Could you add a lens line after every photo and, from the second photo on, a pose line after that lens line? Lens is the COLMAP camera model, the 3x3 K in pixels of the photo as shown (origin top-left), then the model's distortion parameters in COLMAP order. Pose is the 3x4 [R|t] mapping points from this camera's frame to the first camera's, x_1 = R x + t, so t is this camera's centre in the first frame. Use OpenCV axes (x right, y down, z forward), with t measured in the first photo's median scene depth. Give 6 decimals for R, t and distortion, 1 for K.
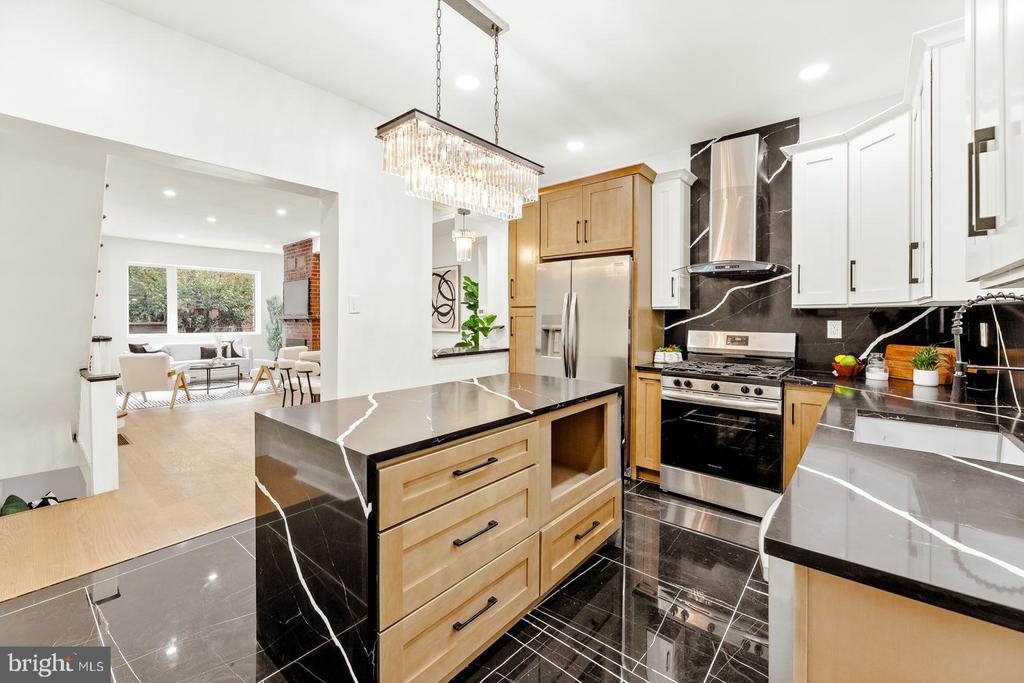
lens RADIAL K [[423.1, 0, 513.1], [0, 423.1, 320.9], [0, 0, 1]] dist [0.001229, 0.000043]
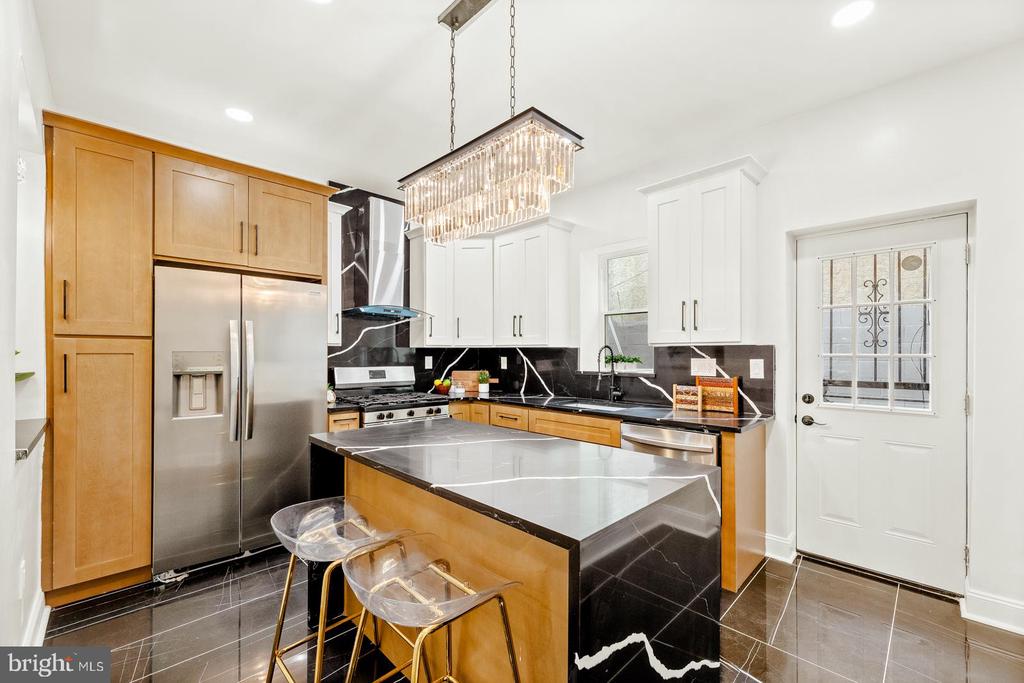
lens RADIAL K [[415.5, 0, 512.4], [0, 415.5, 353.0], [0, 0, 1]] dist [-0.000638, -0.000061]
pose [[0.087119, -0.001294, 0.996197, -0.505027], [0.006043, 0.999981, 0.000771, -0.009117], [-0.996180, 0.005953, 0.087125, 0.477450]]
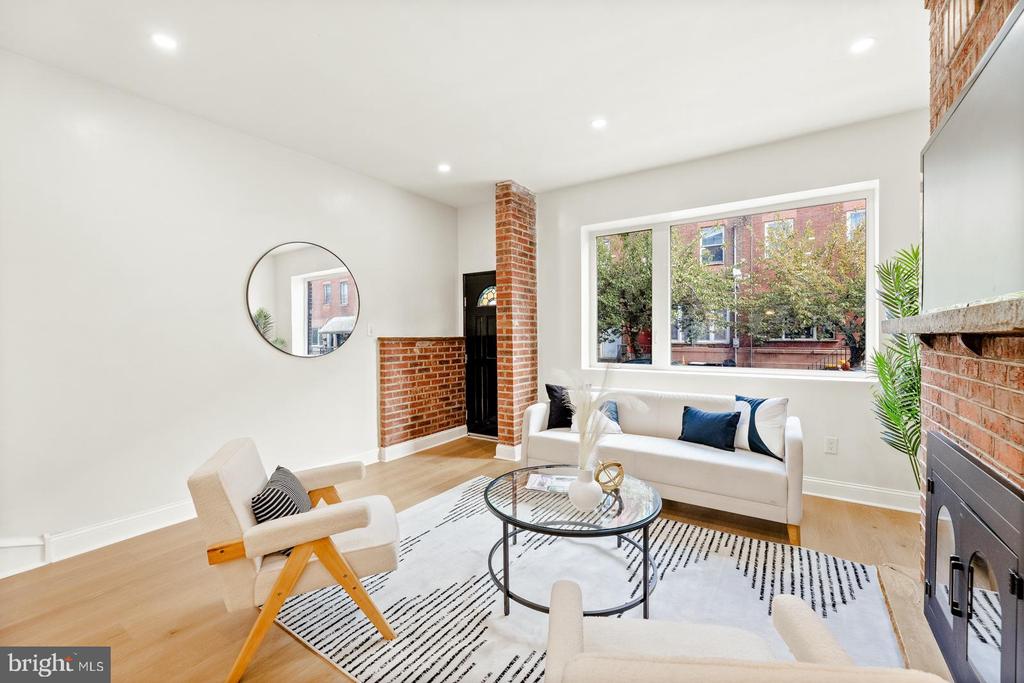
lens RADIAL K [[413.5, 0, 512.1], [0, 413.5, 336.5], [0, 0, 1]] dist [-0.001900, -0.000082]
pose [[0.126732, 0.003101, -0.991932, -0.898370], [-0.000969, 0.999995, 0.003002, -0.008291], [0.991937, 0.000580, 0.126734, 1.883582]]
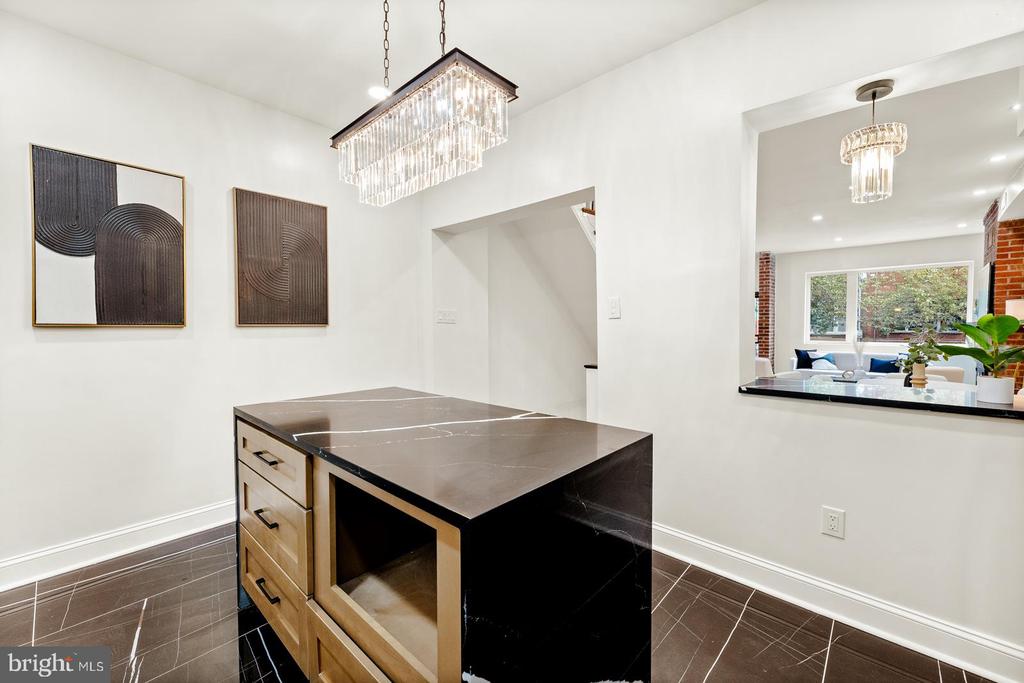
lens RADIAL K [[413.5, 0, 512.1], [0, 413.5, 336.5], [0, 0, 1]] dist [-0.001900, -0.000082]
pose [[-0.042296, 0.024734, -0.998799, 0.376659], [-0.006730, 0.999664, 0.025040, -0.000948], [0.999082, 0.007781, -0.042115, 0.673660]]
